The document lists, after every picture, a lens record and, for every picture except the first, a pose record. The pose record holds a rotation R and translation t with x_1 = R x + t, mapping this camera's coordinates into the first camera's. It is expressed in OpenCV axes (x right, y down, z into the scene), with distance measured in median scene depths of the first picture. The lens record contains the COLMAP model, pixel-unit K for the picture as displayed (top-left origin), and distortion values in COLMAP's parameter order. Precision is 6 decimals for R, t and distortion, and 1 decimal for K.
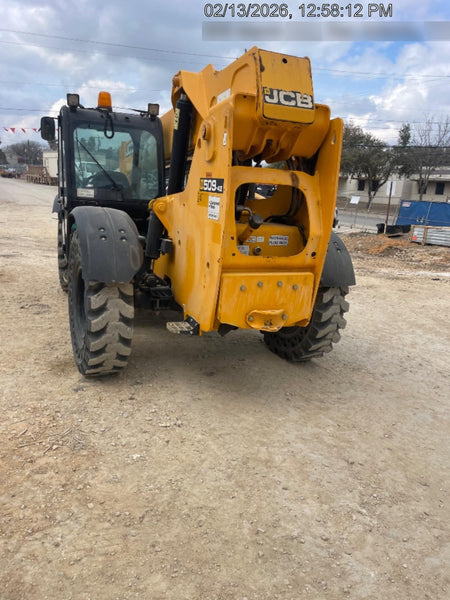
lens RADIAL K [[444.6, 0, 225.0], [0, 444.6, 300.0], [0, 0, 1]] dist [0.109942, -0.148095]
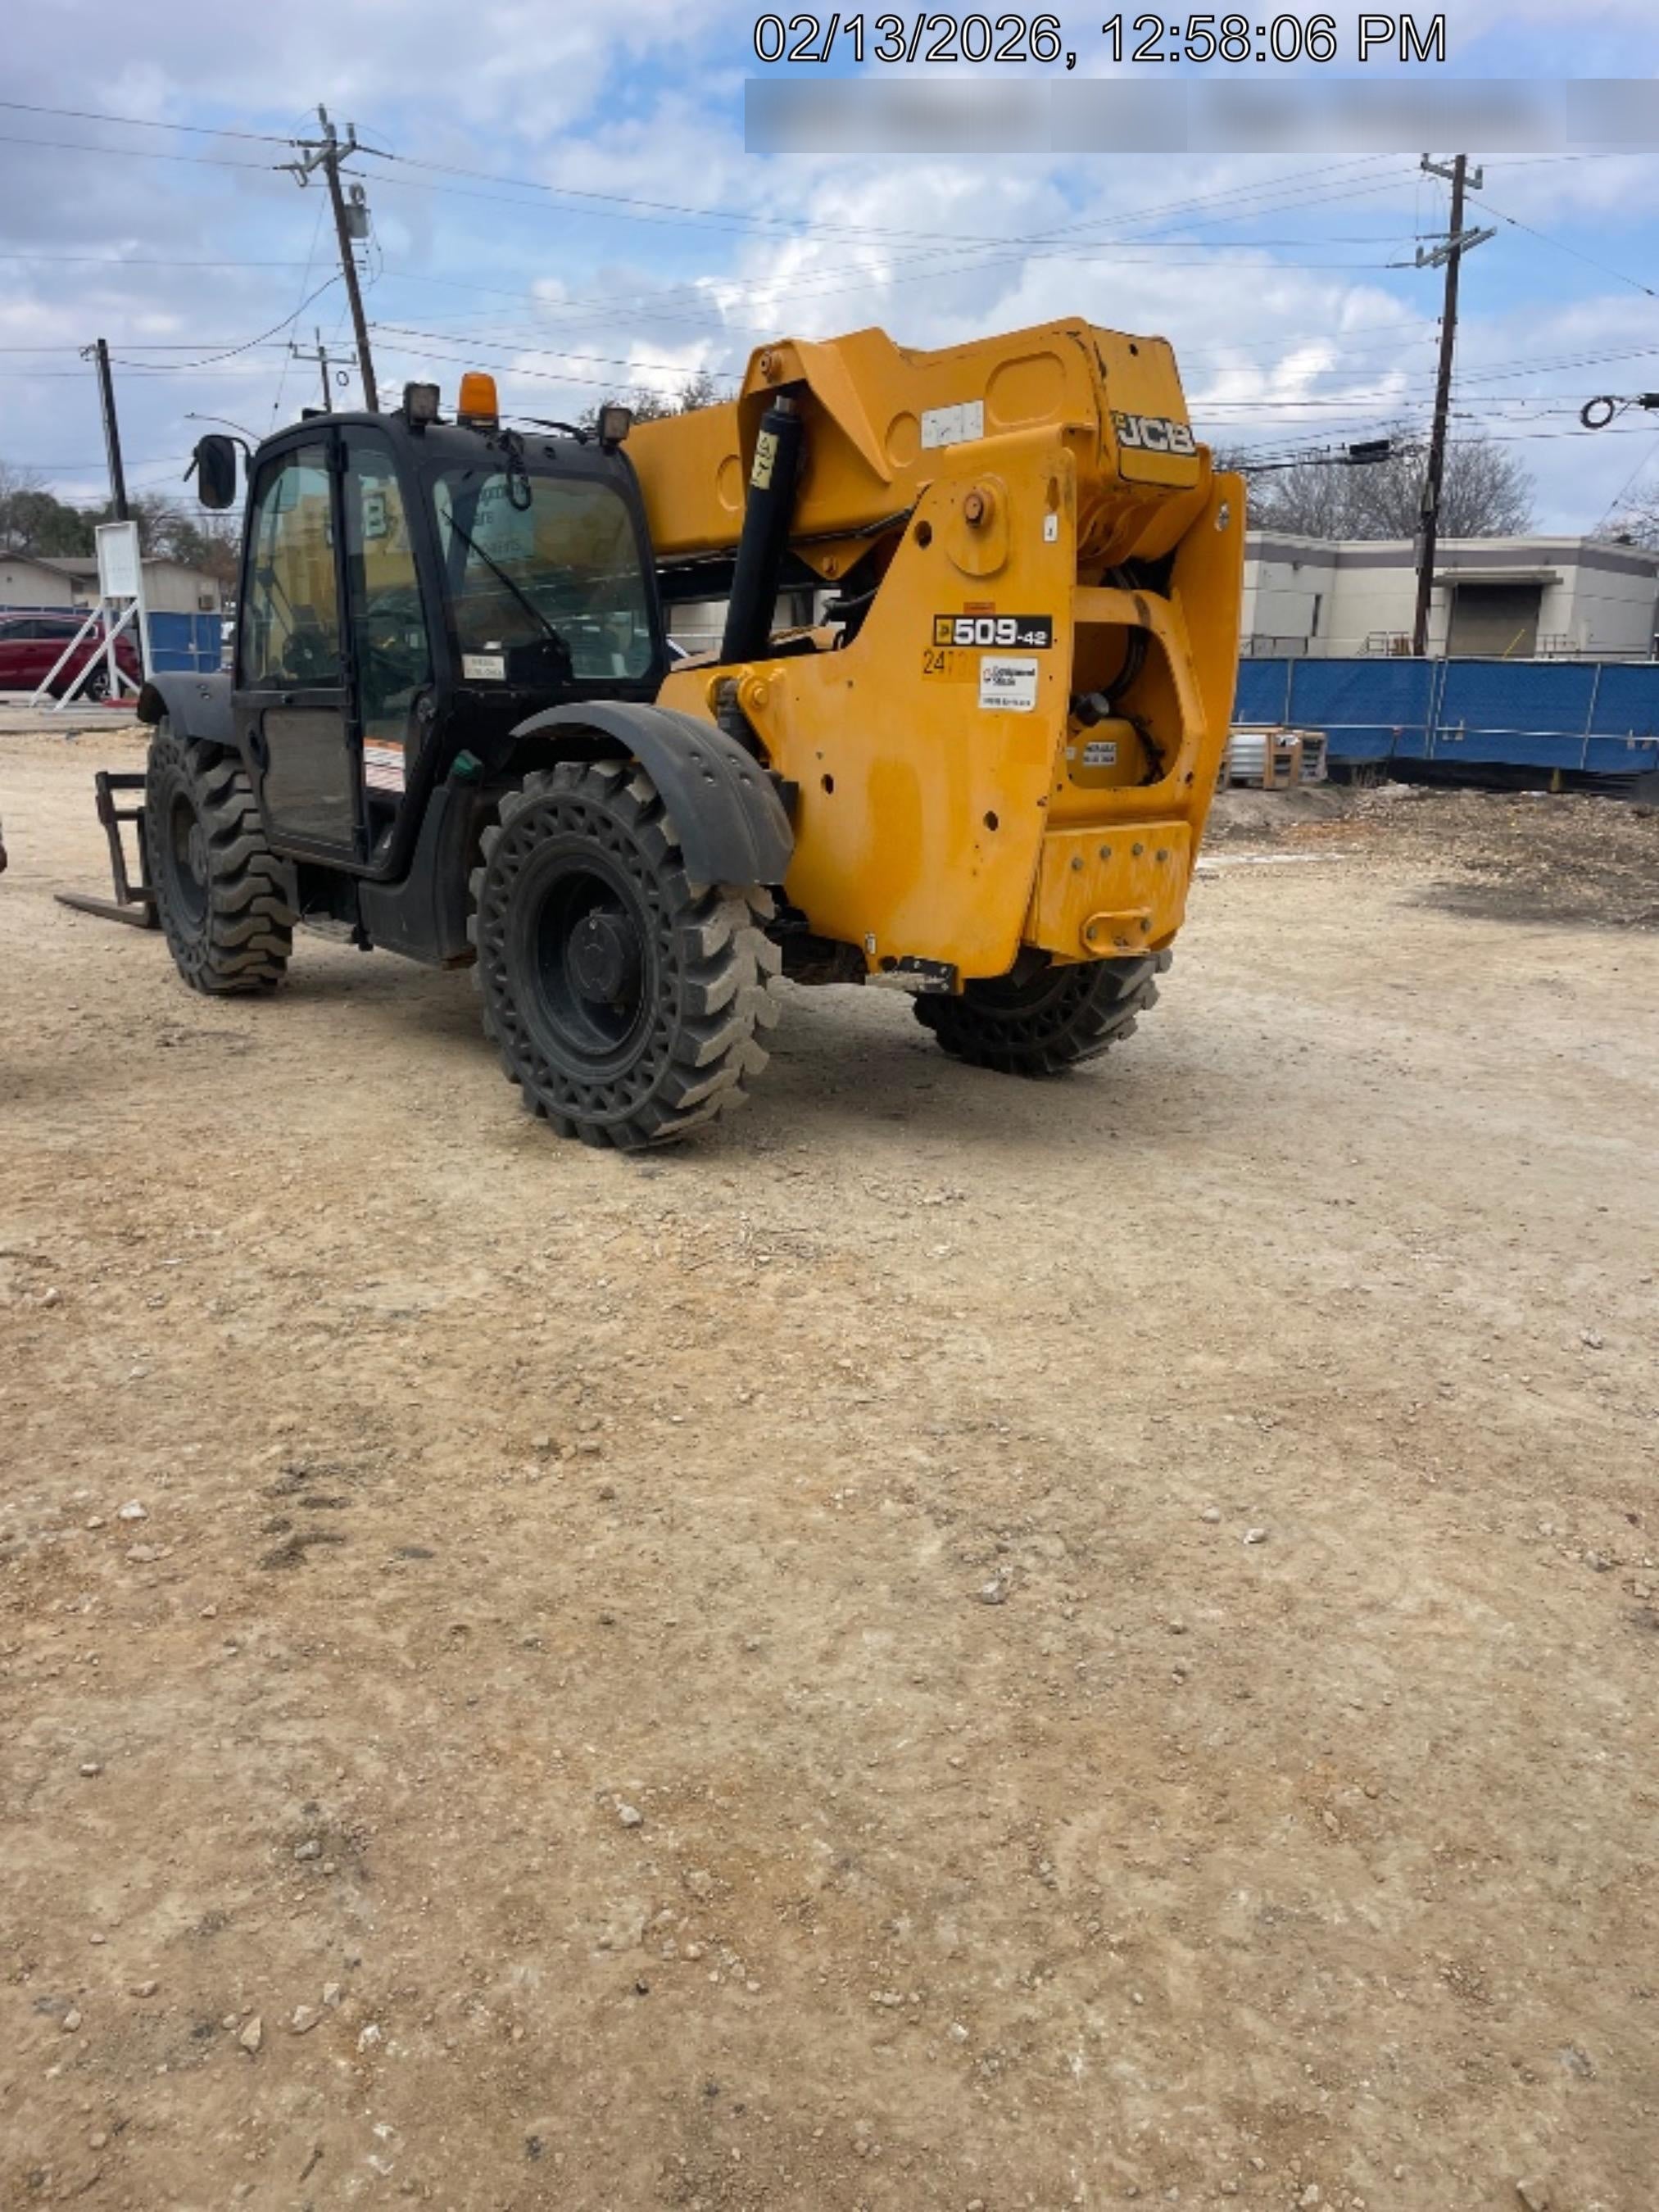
lens RADIAL K [[1639.2, 0, 829.5], [0, 1639.2, 1106.0], [0, 0, 1]] dist [0.109942, -0.148095]
pose [[0.939261, -0.131365, 0.317068, -0.720605], [0.118717, 0.991175, 0.058976, 0.084351], [-0.322017, -0.017753, 0.946567, -0.462563]]
